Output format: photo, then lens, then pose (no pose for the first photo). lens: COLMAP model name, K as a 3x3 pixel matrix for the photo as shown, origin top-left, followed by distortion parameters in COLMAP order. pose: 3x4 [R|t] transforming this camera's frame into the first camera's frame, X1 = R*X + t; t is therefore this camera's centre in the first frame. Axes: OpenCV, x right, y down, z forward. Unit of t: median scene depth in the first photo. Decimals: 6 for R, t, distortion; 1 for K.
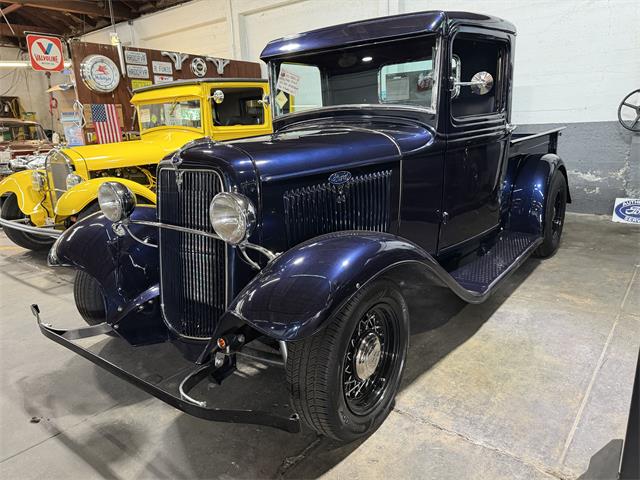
lens RADIAL K [[460.9, 0, 318.4], [0, 460.9, 237.2], [0, 0, 1]] dist [0.003770, -0.005791]
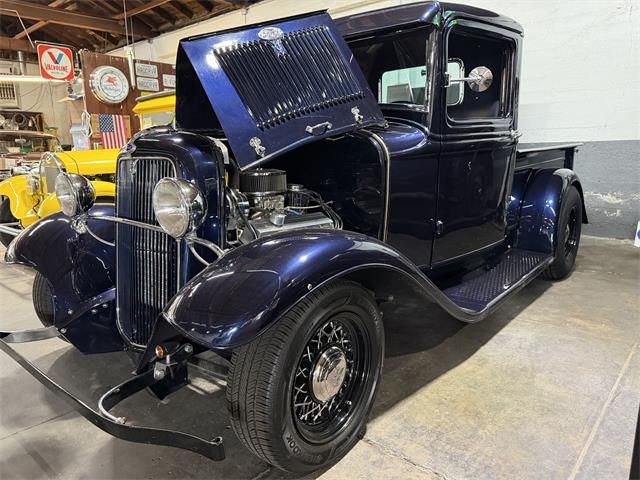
lens RADIAL K [[456.6, 0, 320.0], [0, 456.6, 240.0], [0, 0, 1]] dist [0.003589, -0.005878]
pose [[0.998526, 0.029569, -0.045513, 0.086247], [-0.031773, 0.998318, -0.048504, 0.036128], [0.044002, 0.049878, 0.997786, 0.097195]]
